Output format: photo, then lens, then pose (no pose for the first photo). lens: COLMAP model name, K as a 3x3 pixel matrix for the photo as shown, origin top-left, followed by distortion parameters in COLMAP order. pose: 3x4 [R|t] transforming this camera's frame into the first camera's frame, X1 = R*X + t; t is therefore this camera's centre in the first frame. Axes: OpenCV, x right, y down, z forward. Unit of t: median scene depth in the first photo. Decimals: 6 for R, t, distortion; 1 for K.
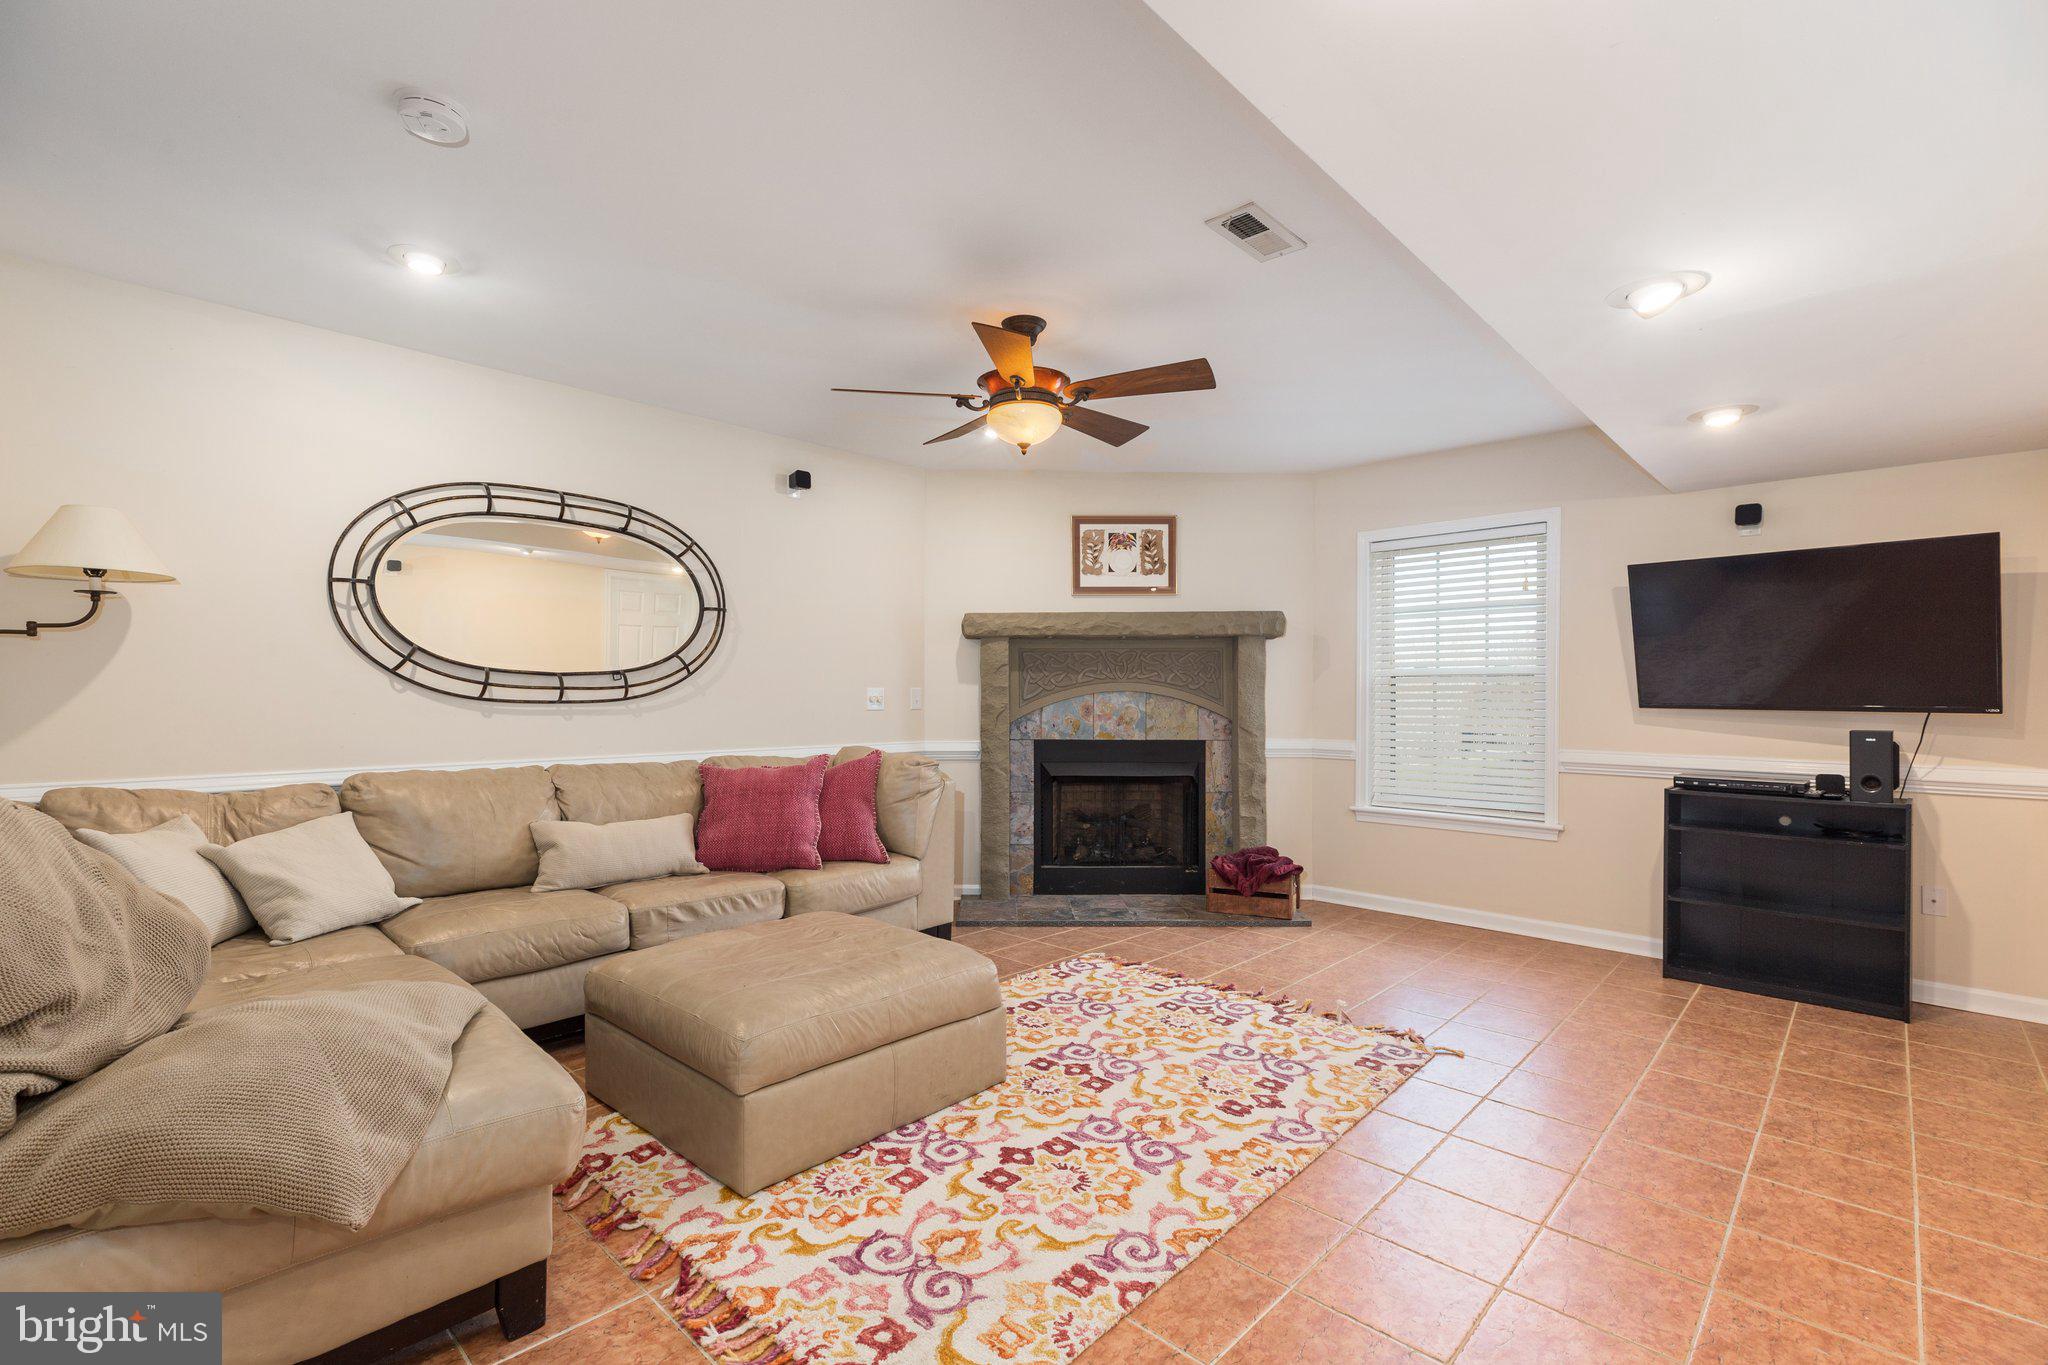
lens RADIAL K [[905.2, 0, 1011.8], [0, 905.2, 694.7], [0, 0, 1]] dist [0.005061, -0.000215]
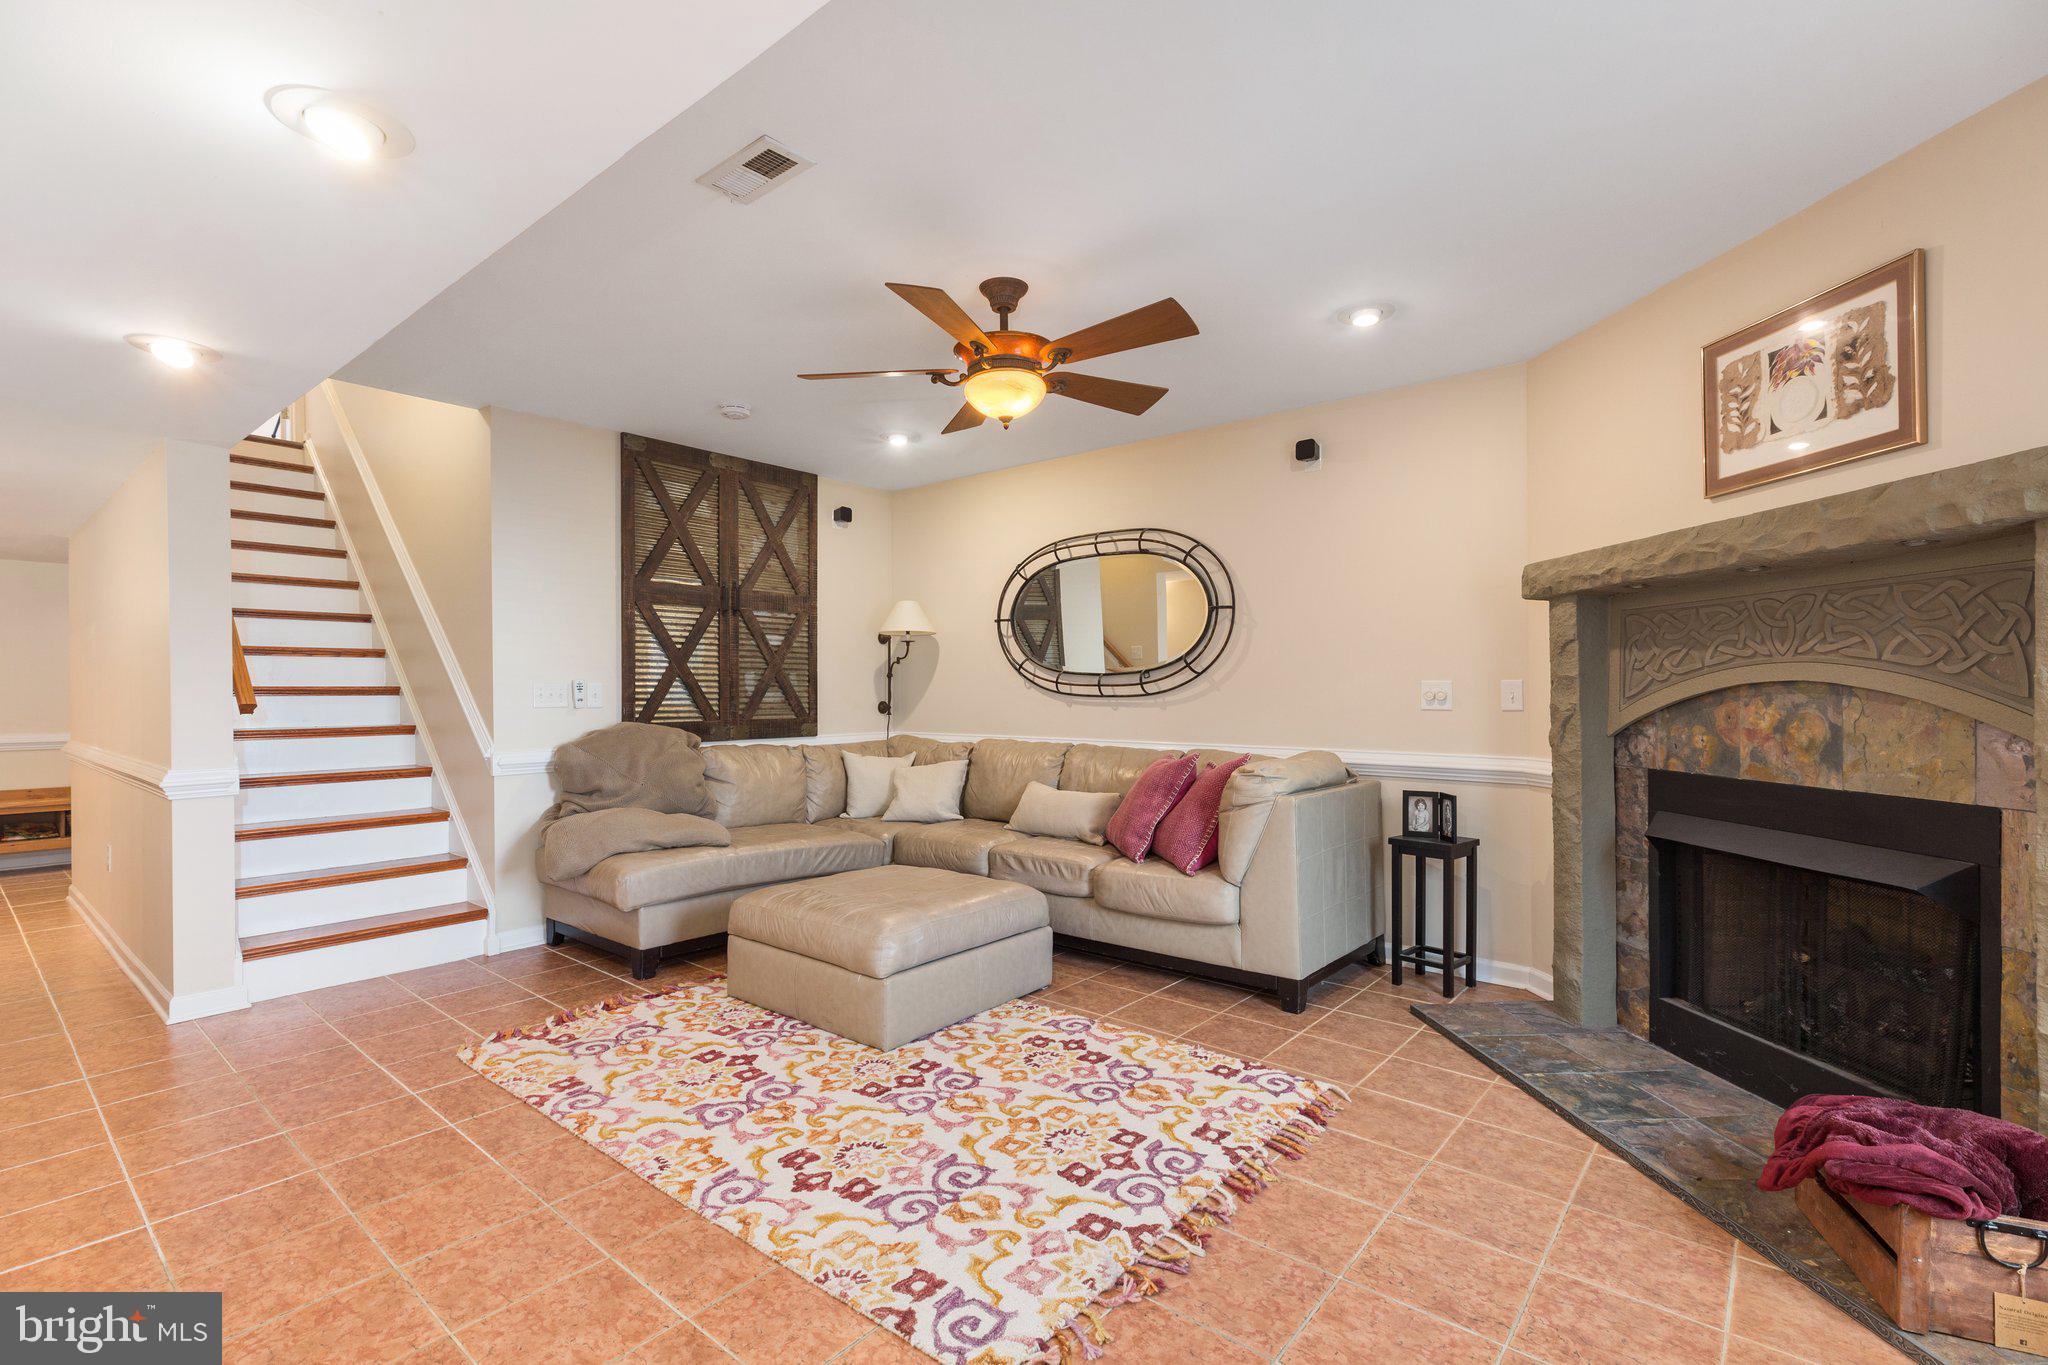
lens RADIAL K [[905.2, 0, 1011.8], [0, 905.2, 694.7], [0, 0, 1]] dist [0.005061, -0.000215]
pose [[0.079750, 0.003591, -0.996808, 0.993866], [0.001338, 0.999992, 0.003709, 0.001813], [0.996814, -0.001629, 0.079745, 0.991886]]
